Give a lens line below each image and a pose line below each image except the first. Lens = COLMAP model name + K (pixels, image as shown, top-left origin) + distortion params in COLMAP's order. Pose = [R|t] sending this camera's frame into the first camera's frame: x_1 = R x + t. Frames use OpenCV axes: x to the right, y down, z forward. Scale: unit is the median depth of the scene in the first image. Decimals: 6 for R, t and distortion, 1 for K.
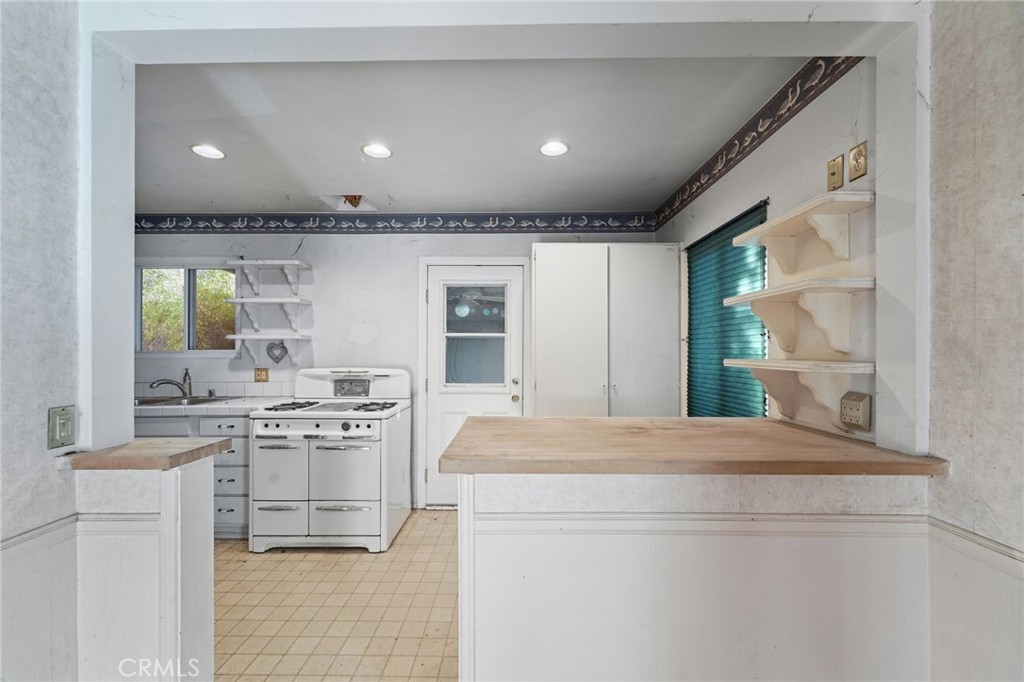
lens RADIAL K [[421.9, 0, 511.8], [0, 421.9, 350.3], [0, 0, 1]] dist [0.001721, -0.000560]
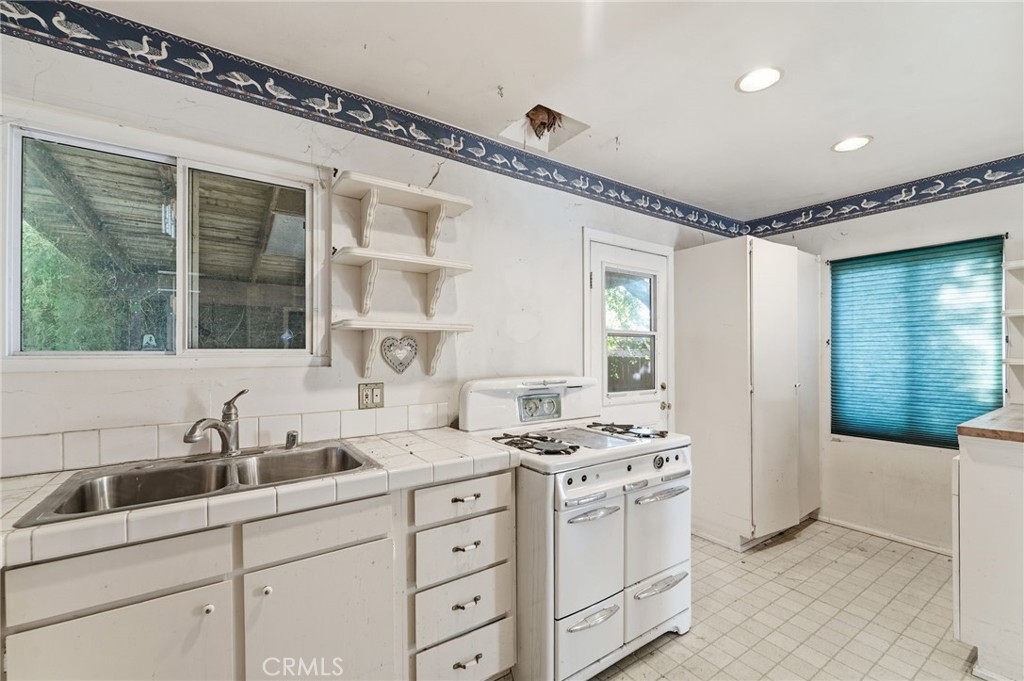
lens RADIAL K [[427.0, 0, 505.5], [0, 427.0, 354.1], [0, 0, 1]] dist [-0.003582, 0.000258]
pose [[0.820986, -0.001476, 0.570946, -0.796808], [-0.001129, 0.999991, 0.004209, 0.002568], [-0.570947, -0.004100, 0.820977, 0.465930]]
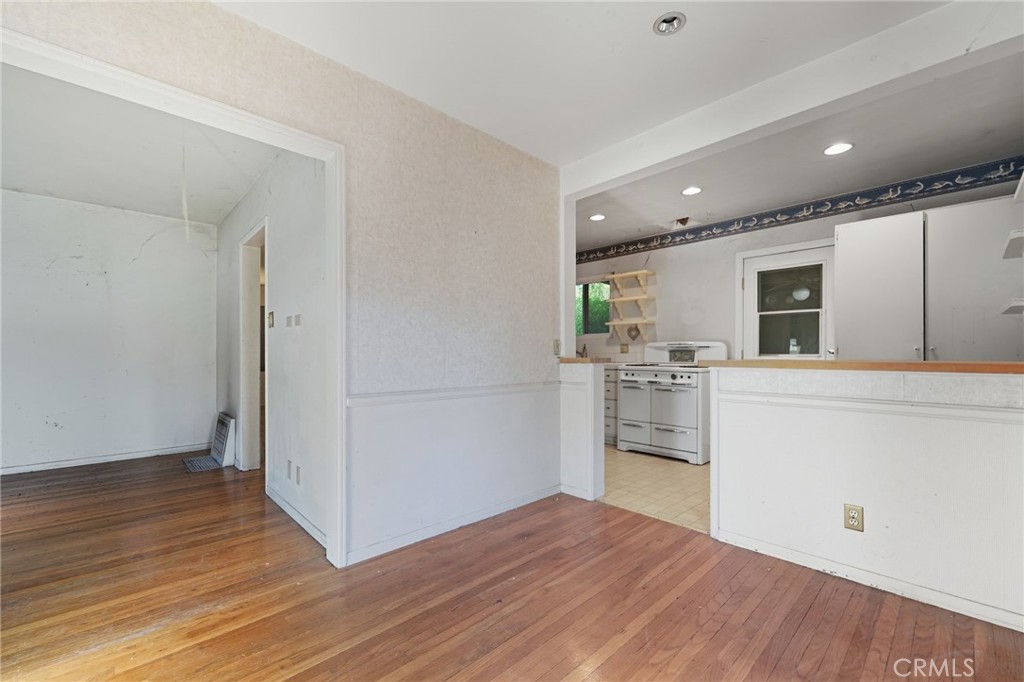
lens RADIAL K [[421.9, 0, 507.7], [0, 421.9, 357.5], [0, 0, 1]] dist [0.001721, -0.000560]
pose [[0.689706, 0.006493, -0.724061, 0.231039], [0.005107, 0.999891, 0.013832, 0.070896], [0.724072, -0.013238, 0.689598, -0.374259]]
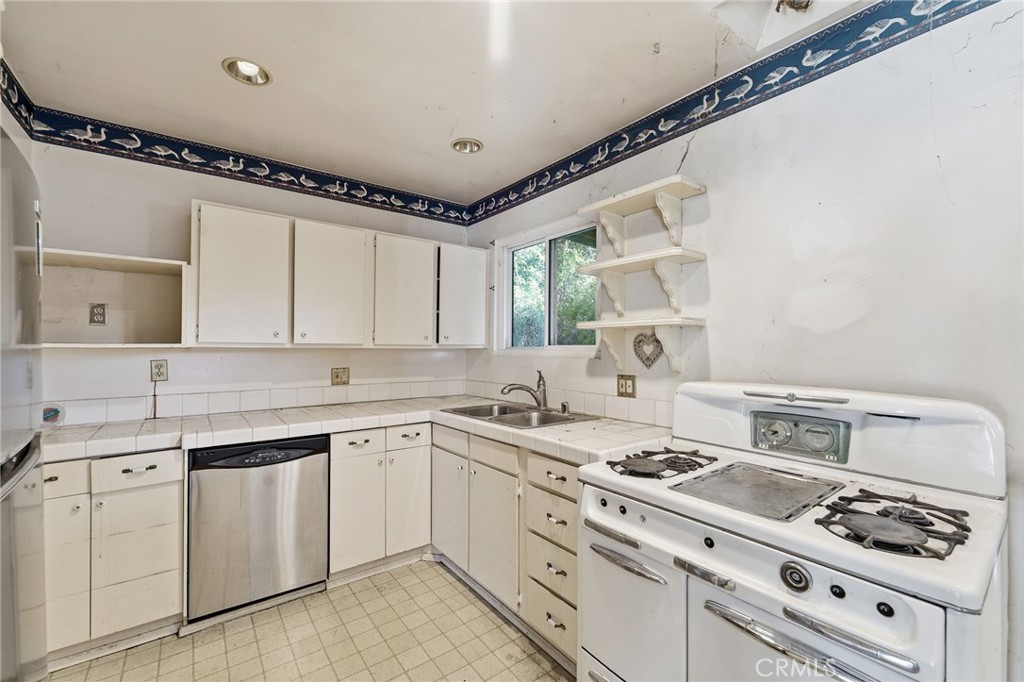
lens RADIAL K [[421.9, 0, 510.3], [0, 421.9, 343.6], [0, 0, 1]] dist [0.001721, -0.000560]
pose [[0.616088, -0.004110, -0.787666, -0.218057], [-0.002477, 0.999971, -0.007156, 0.001491], [0.787673, 0.006359, 0.616060, 0.502751]]
